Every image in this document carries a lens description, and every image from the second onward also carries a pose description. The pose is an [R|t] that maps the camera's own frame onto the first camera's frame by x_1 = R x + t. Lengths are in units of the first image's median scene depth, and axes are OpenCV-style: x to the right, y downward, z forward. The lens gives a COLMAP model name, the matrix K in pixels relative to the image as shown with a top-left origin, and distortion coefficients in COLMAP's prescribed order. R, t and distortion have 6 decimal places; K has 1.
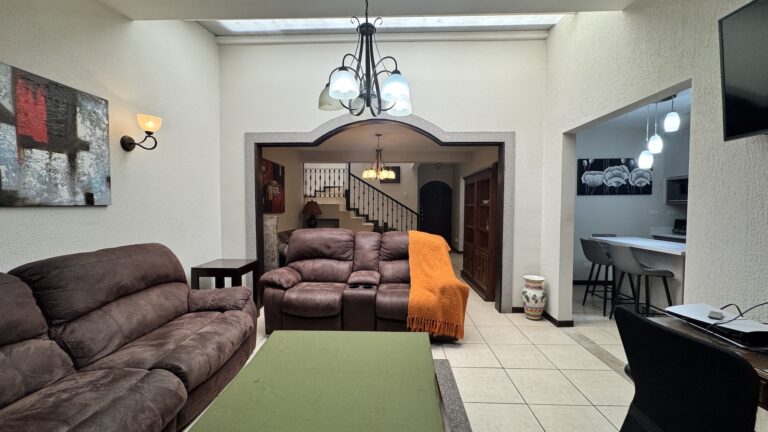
lens RADIAL K [[305.0, 0, 384.0], [0, 305.0, 217.2], [0, 0, 1]] dist [-0.002795, -0.000506]
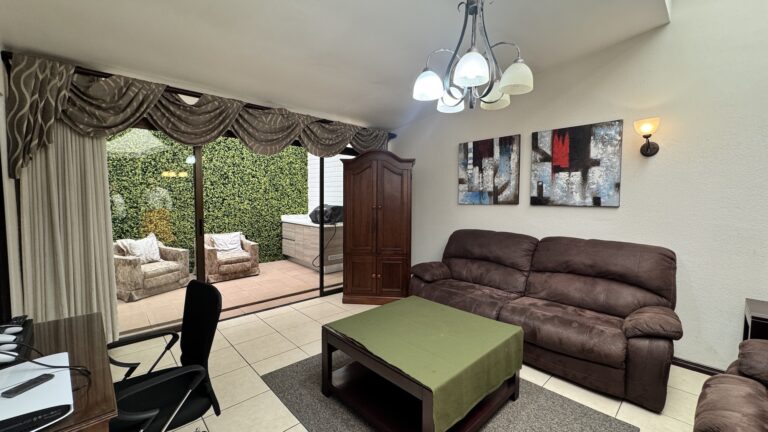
lens RADIAL K [[305.0, 0, 384.0], [0, 305.0, 216.8], [0, 0, 1]] dist [-0.002795, -0.000506]
pose [[-0.705902, 0.036188, -0.707385, 0.680999], [-0.040206, 0.995037, 0.091025, -0.078853], [0.707168, 0.092696, -0.700943, 1.321855]]
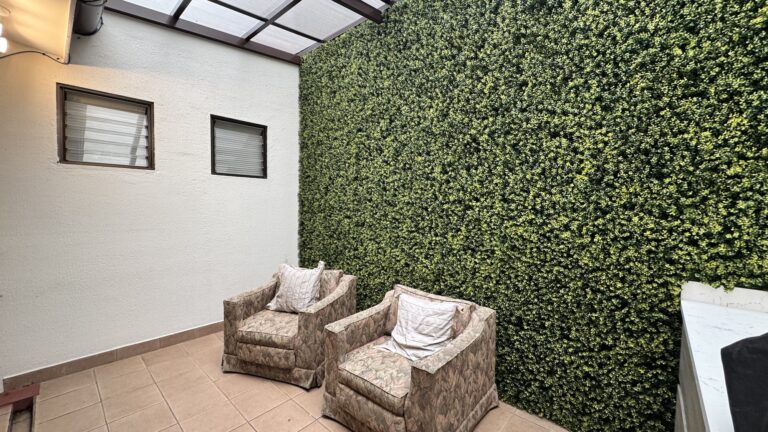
lens RADIAL K [[305.0, 0, 383.1], [0, 305.0, 215.1], [0, 0, 1]] dist [-0.002795, -0.000506]
pose [[-0.759837, -0.041815, 0.648767, -0.661446], [0.010588, 0.997001, 0.076661, 0.011911], [-0.650027, 0.065119, -0.757116, -0.554249]]
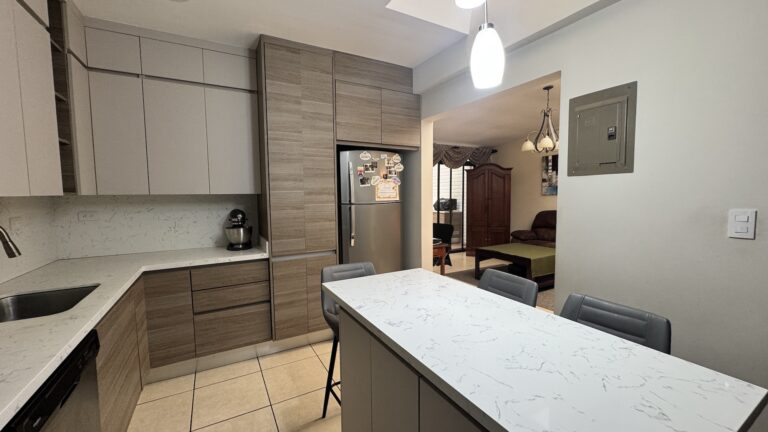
lens RADIAL K [[305.0, 0, 383.0], [0, 305.0, 214.6], [0, 0, 1]] dist [-0.002795, -0.000506]
pose [[-0.857617, 0.046592, -0.512174, 1.908543], [-0.009299, 0.994320, 0.106025, -0.114037], [0.514205, 0.095691, -0.852312, 2.090012]]
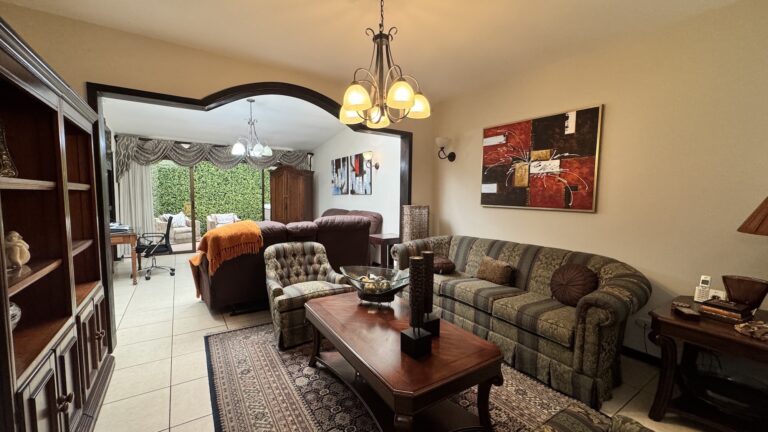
lens RADIAL K [[305.0, 0, 382.0], [0, 305.0, 217.0], [0, 0, 1]] dist [-0.002795, -0.000506]
pose [[-0.815859, 0.028001, -0.577573, 0.479981], [-0.035897, 0.994448, 0.098918, -0.112189], [0.577136, 0.101436, -0.810324, 3.364512]]
